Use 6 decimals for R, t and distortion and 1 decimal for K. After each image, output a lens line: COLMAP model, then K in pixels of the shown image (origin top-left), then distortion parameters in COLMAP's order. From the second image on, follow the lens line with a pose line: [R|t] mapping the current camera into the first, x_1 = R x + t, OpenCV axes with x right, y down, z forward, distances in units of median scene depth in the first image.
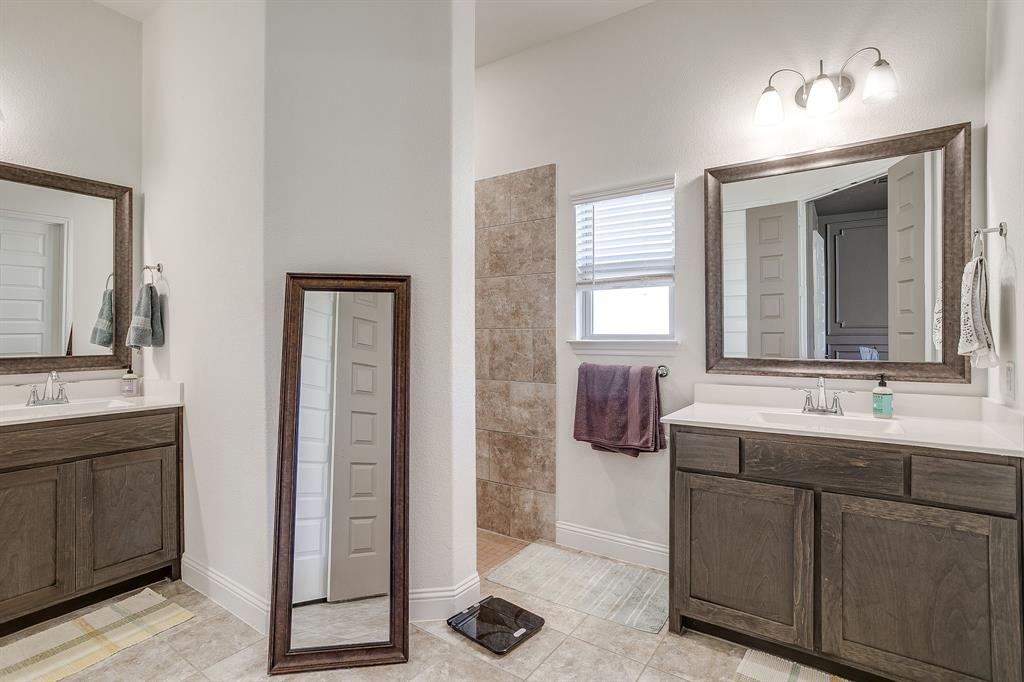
lens RADIAL K [[495.4, 0, 505.9], [0, 495.4, 334.4], [0, 0, 1]] dist [-0.057264, 0.029208]
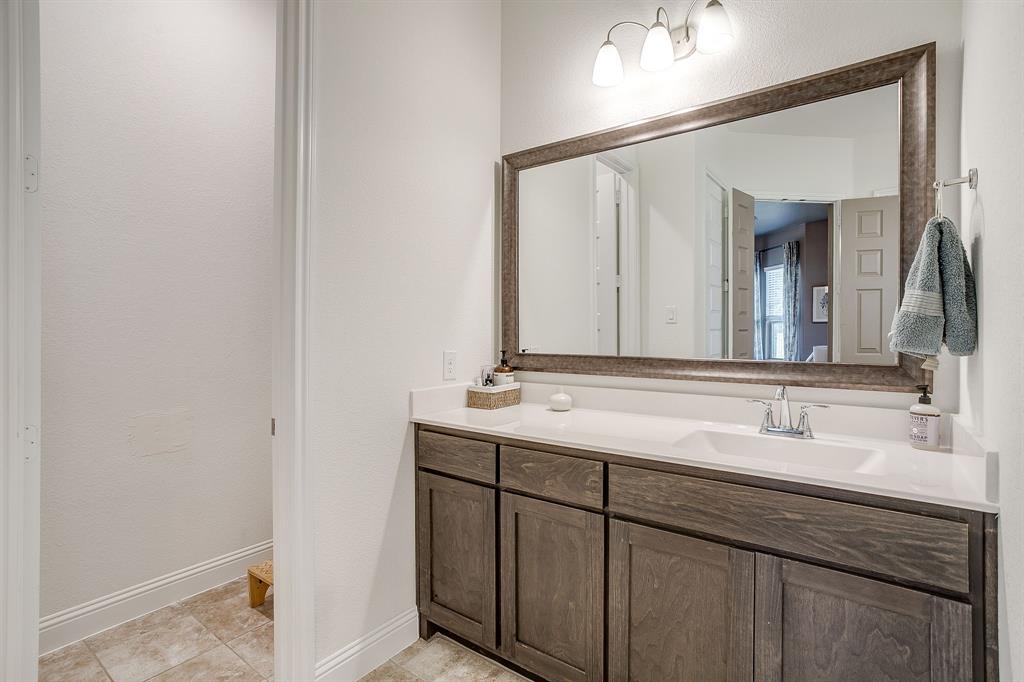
lens RADIAL K [[495.4, 0, 505.9], [0, 495.4, 334.4], [0, 0, 1]] dist [-0.057264, 0.029208]
pose [[-0.036349, 0.008124, -0.999306, -0.272226], [0.000454, 0.999967, 0.008112, 0.003099], [0.999339, -0.000159, -0.036351, 0.627110]]
